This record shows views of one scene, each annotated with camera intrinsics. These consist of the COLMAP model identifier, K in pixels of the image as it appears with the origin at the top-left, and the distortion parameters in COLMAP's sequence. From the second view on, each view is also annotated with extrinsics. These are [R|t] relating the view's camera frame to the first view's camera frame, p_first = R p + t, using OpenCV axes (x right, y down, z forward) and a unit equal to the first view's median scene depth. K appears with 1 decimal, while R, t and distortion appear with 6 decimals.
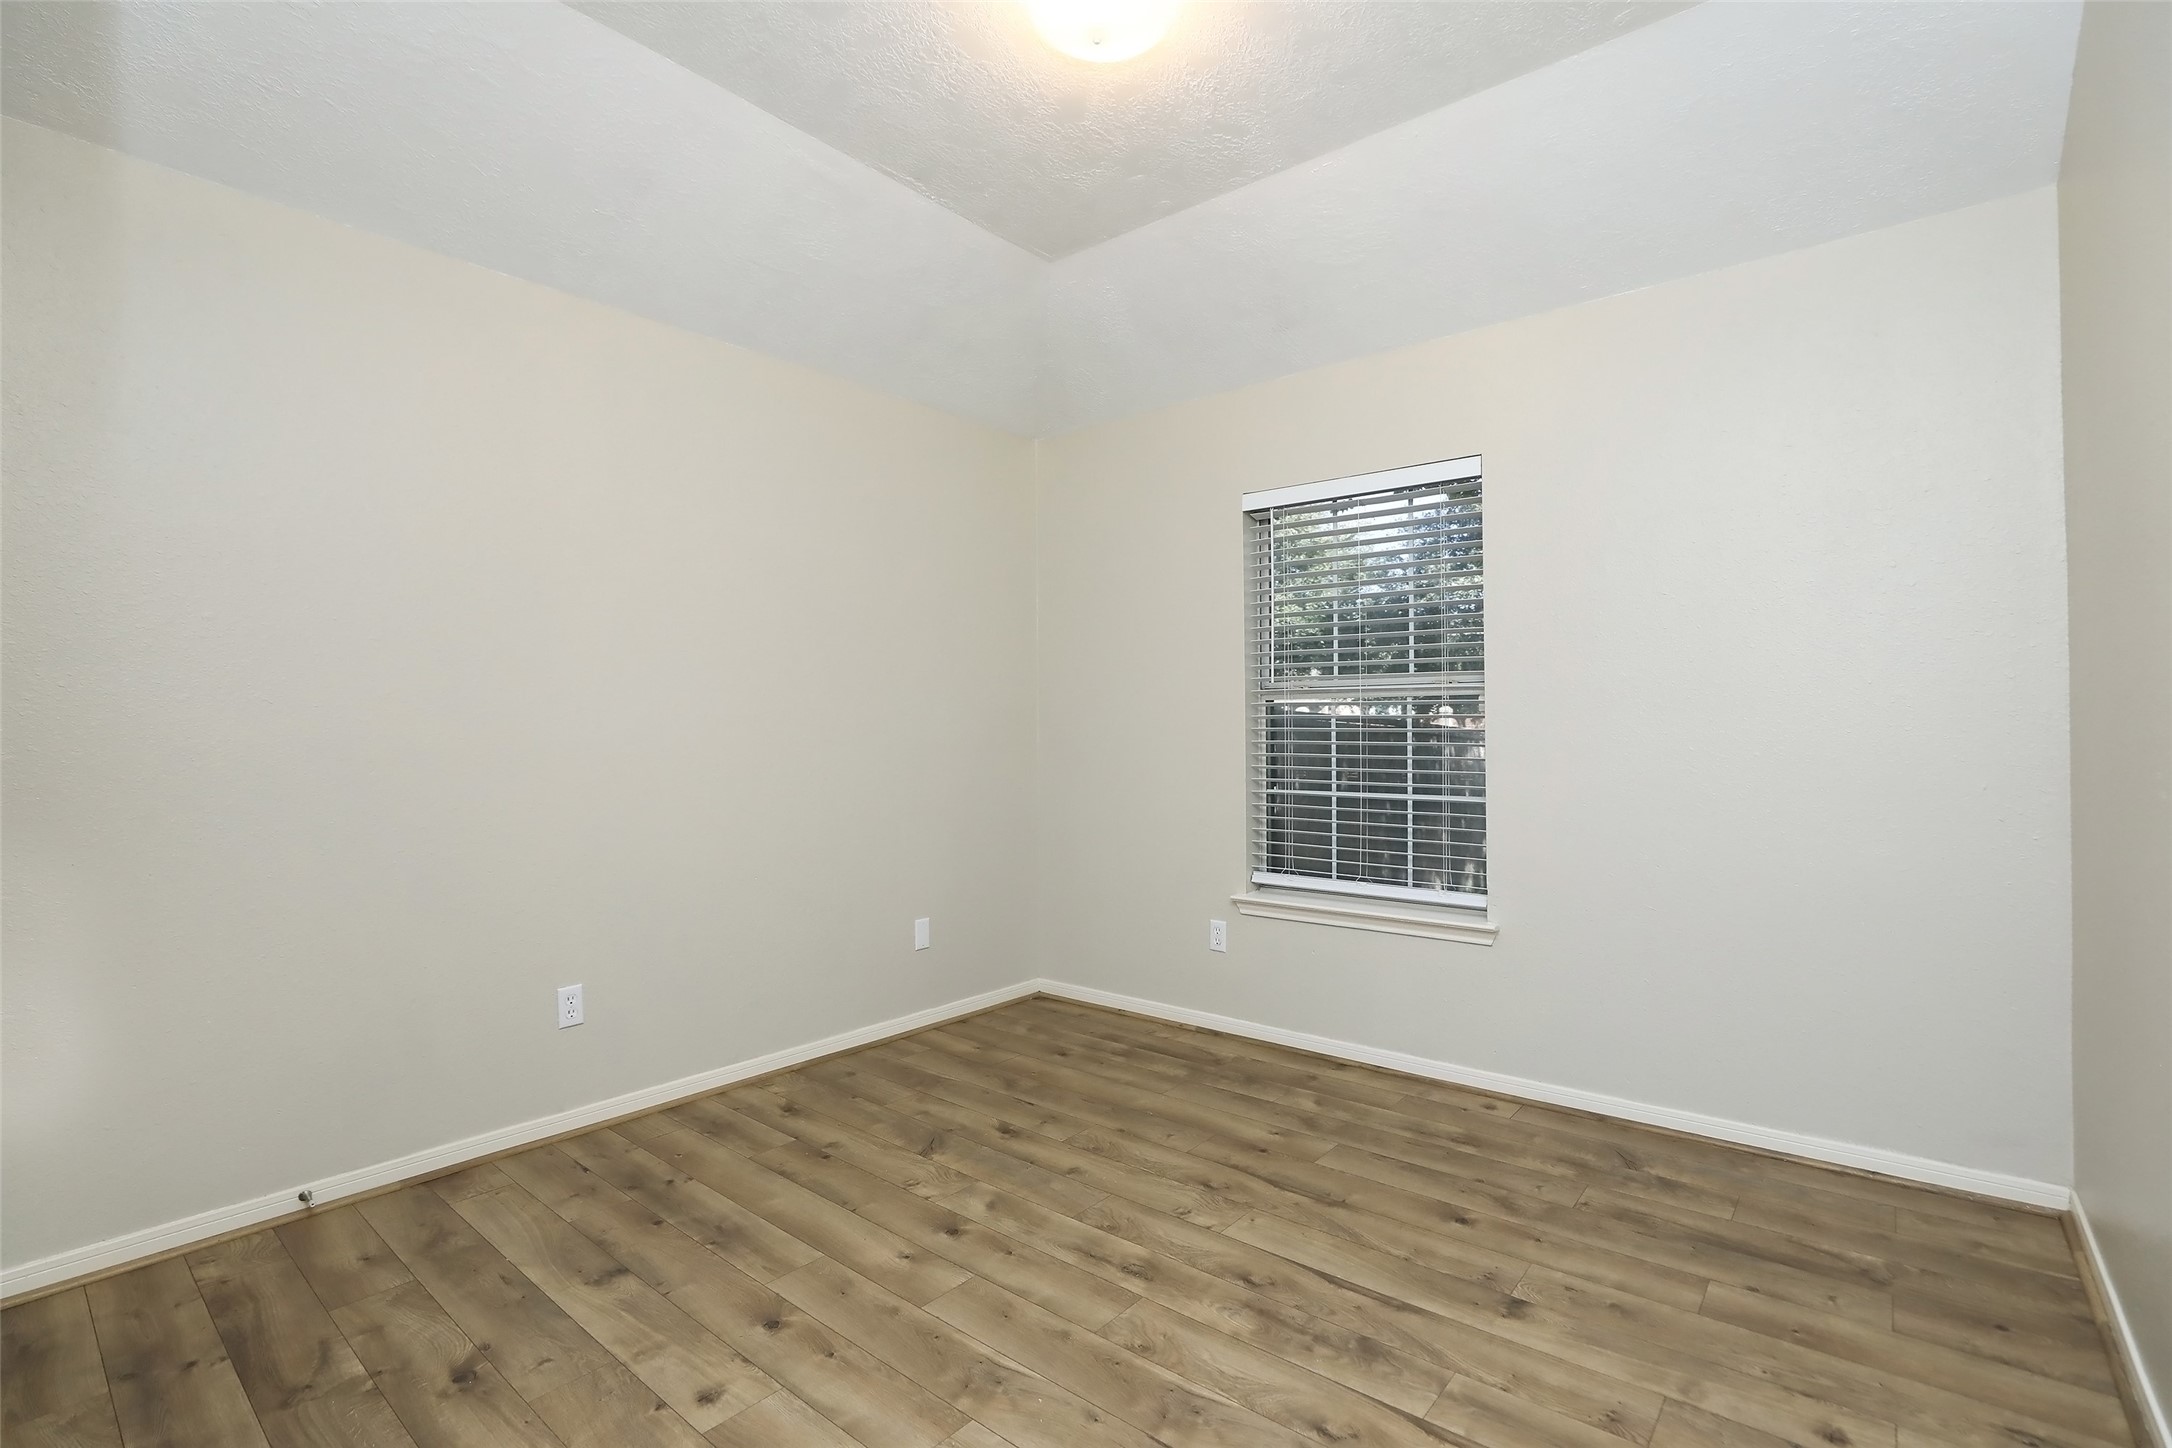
lens RADIAL K [[990.7, 0, 1079.2], [0, 990.7, 725.0], [0, 0, 1]] dist [-0.046163, 0.015028]
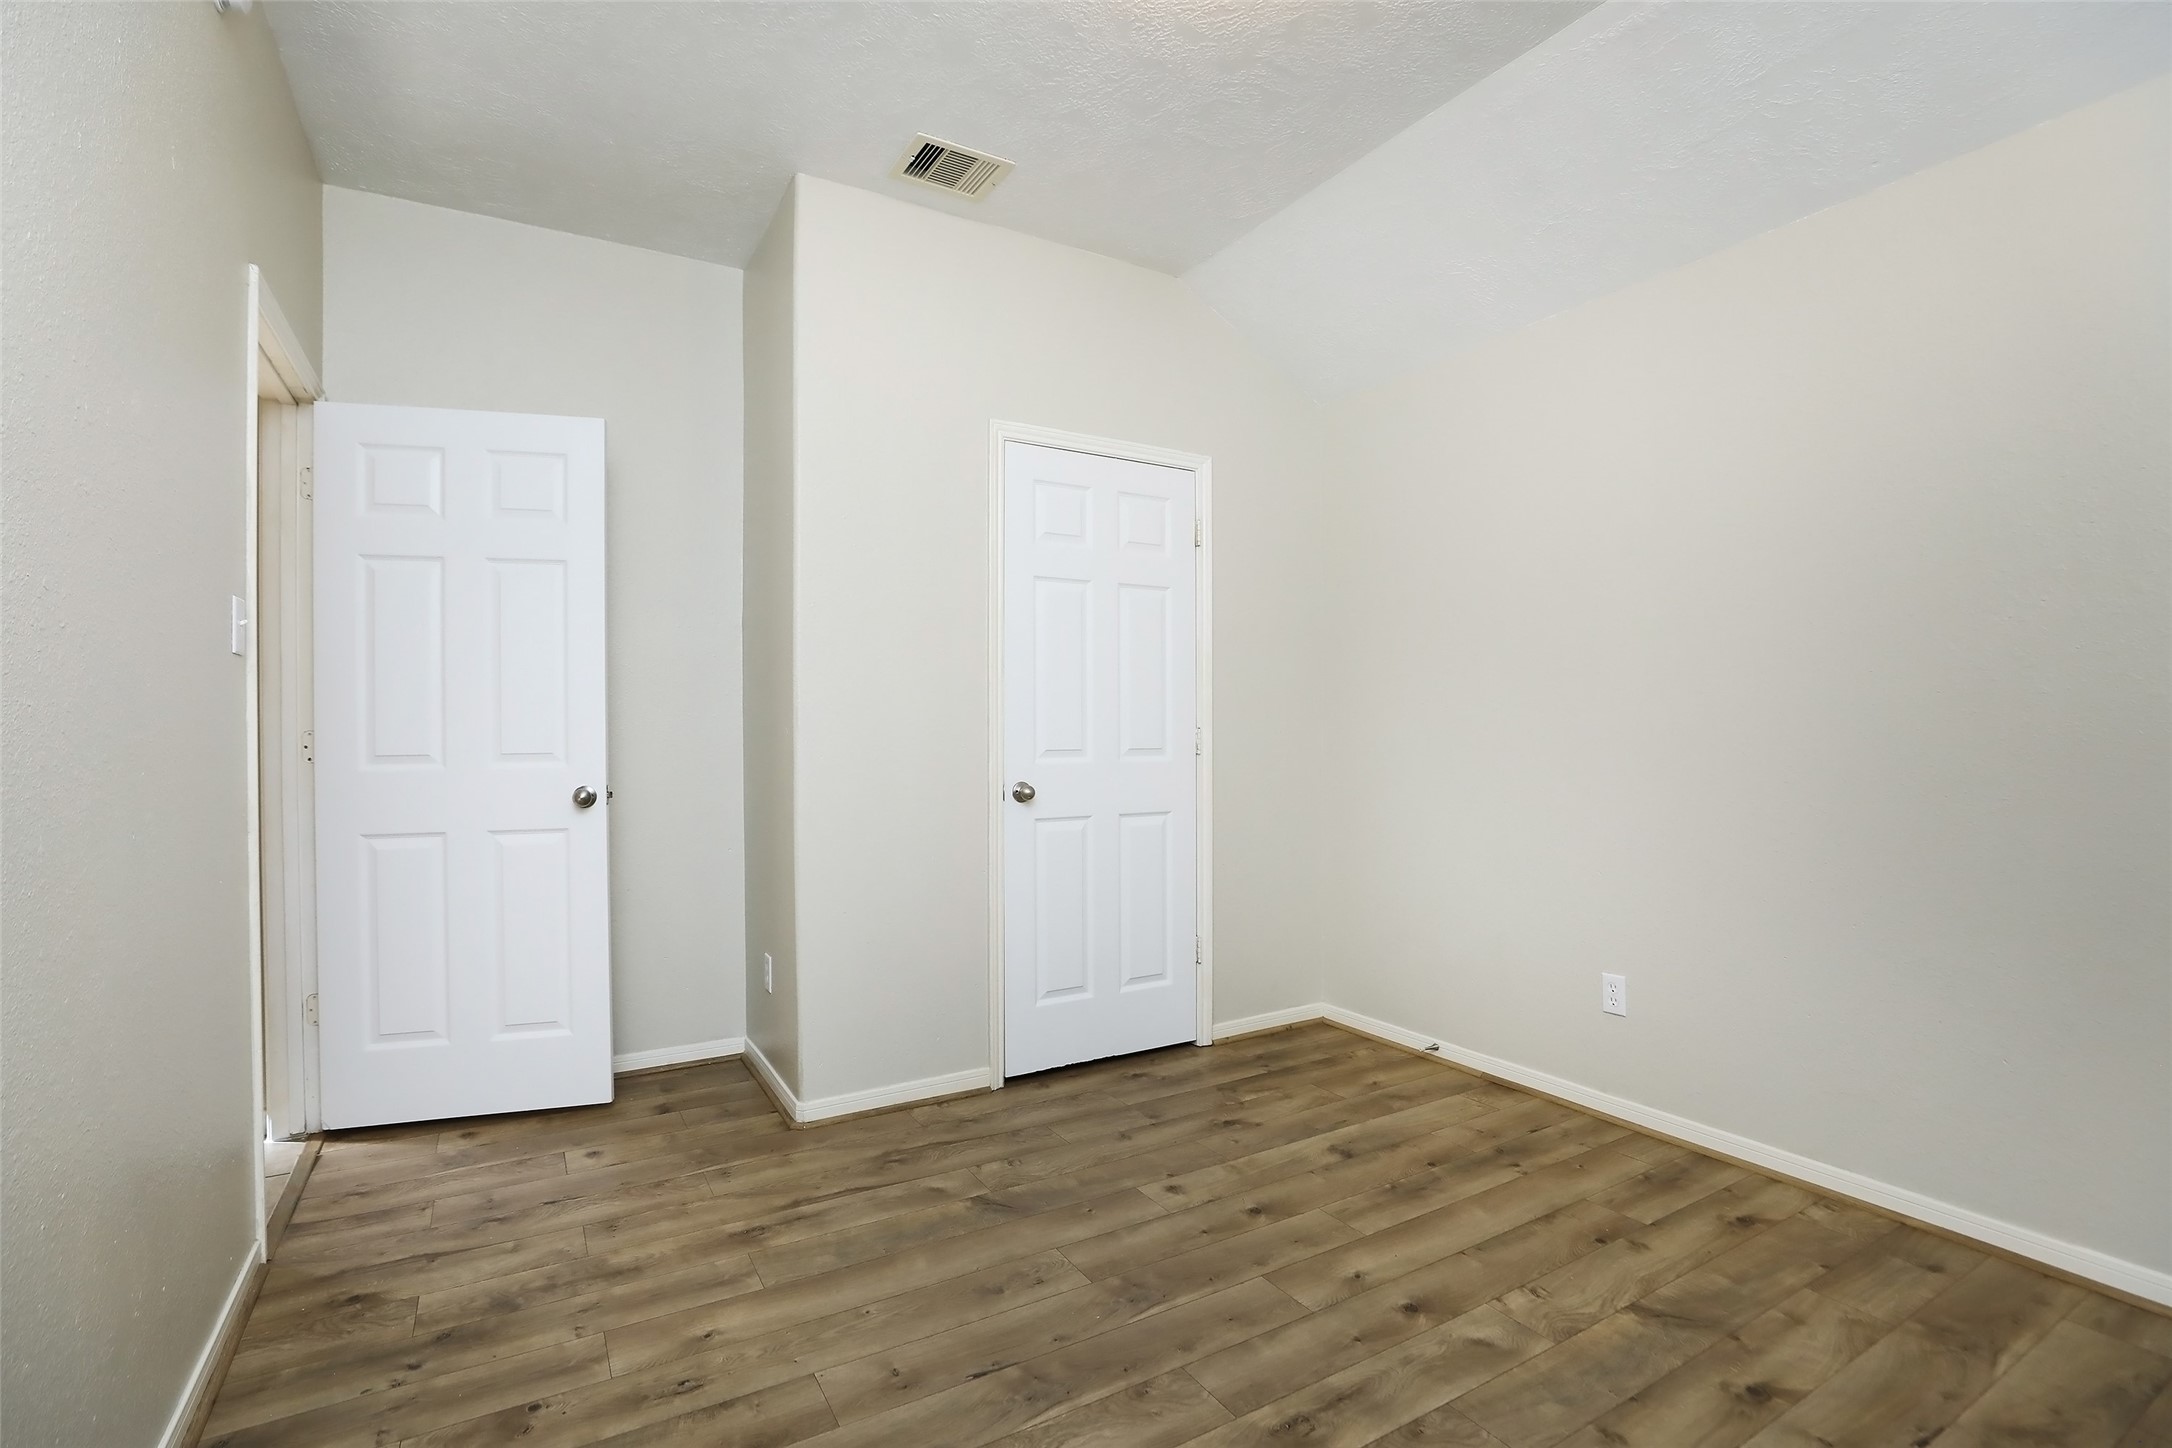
lens RADIAL K [[990.7, 0, 1079.2], [0, 990.7, 725.0], [0, 0, 1]] dist [-0.046163, 0.015028]
pose [[-0.333426, 0.005344, -0.942761, 0.762205], [0.011127, 0.999937, 0.001733, -0.000284], [0.942711, -0.009912, -0.333464, 1.002326]]
